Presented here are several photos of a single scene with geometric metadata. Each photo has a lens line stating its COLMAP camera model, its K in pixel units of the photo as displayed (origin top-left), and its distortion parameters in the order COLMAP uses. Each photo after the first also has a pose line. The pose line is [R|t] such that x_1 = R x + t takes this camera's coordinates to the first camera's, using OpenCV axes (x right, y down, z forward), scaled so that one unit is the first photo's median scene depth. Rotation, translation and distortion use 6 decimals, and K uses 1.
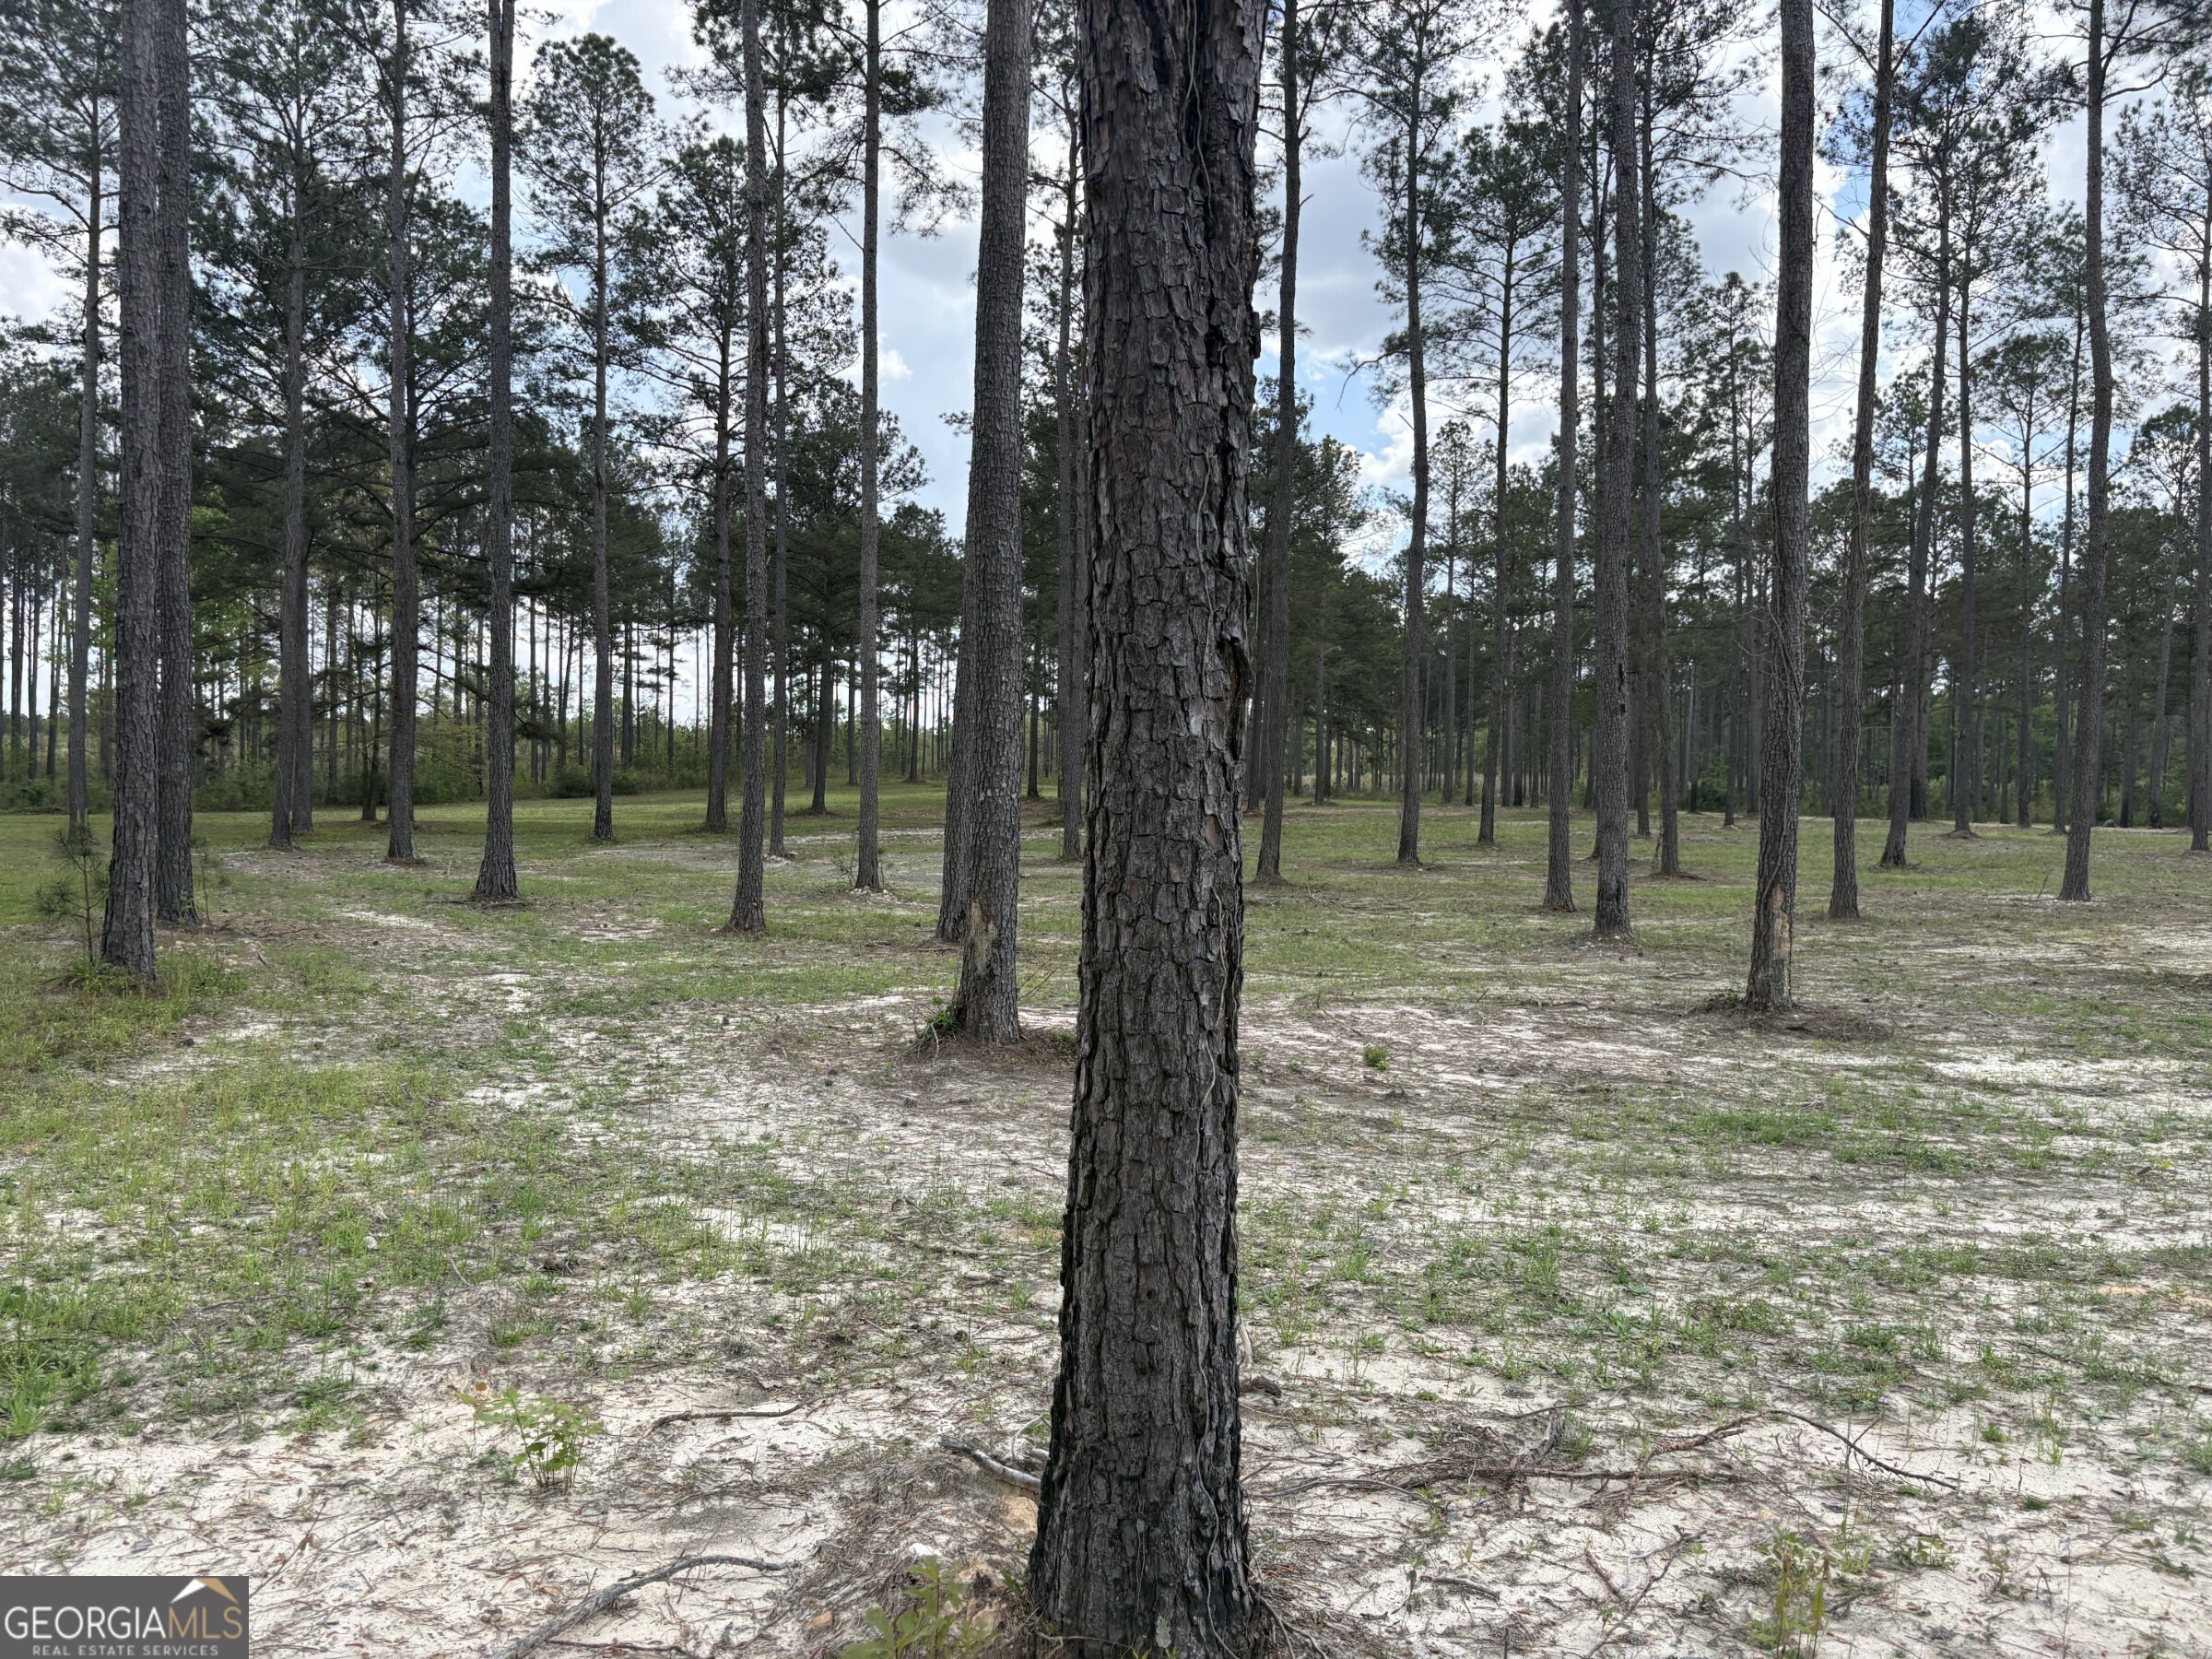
lens RADIAL K [[1681.3, 0, 1106.0], [0, 1681.3, 829.5], [0, 0, 1]] dist [0.000428, -0.010754]
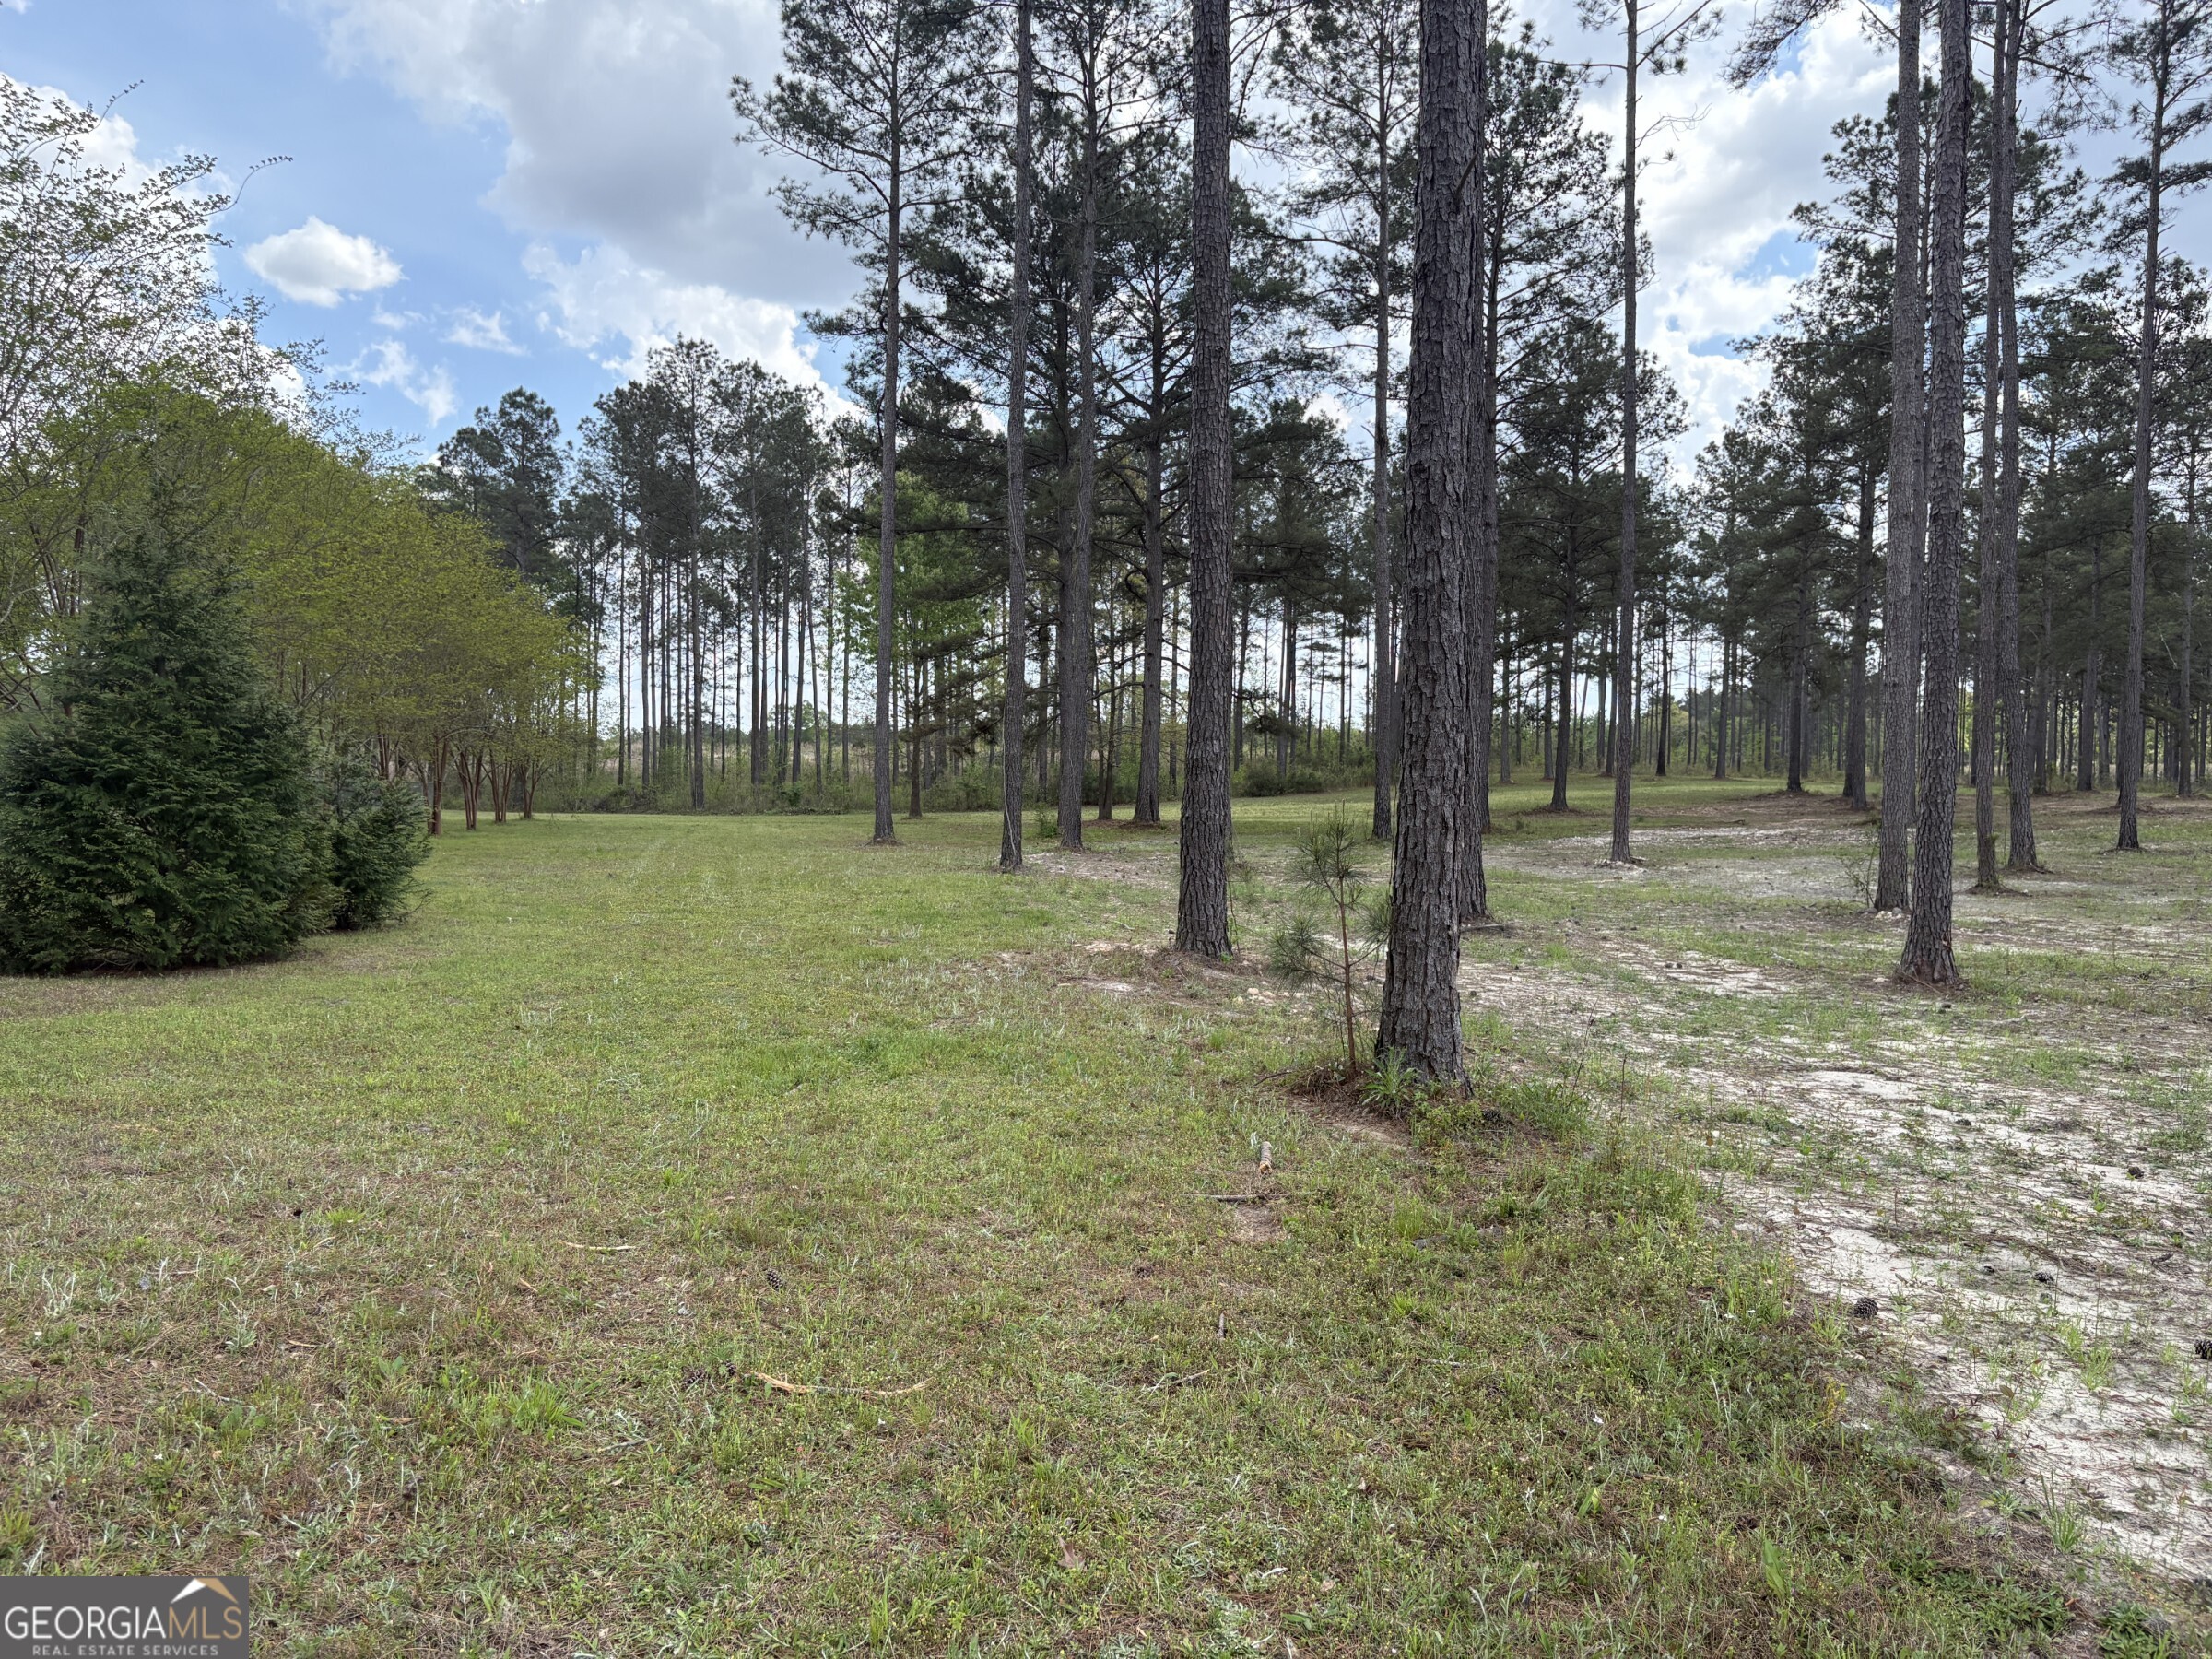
lens RADIAL K [[1691.2, 0, 1095.0], [0, 1691.2, 820.2], [0, 0, 1]] dist [0.010119, -0.030105]
pose [[0.935859, -0.004808, -0.352343, -0.144927], [0.003305, 0.999983, -0.004868, -0.001511], [0.352360, 0.003392, 0.935858, 0.125231]]
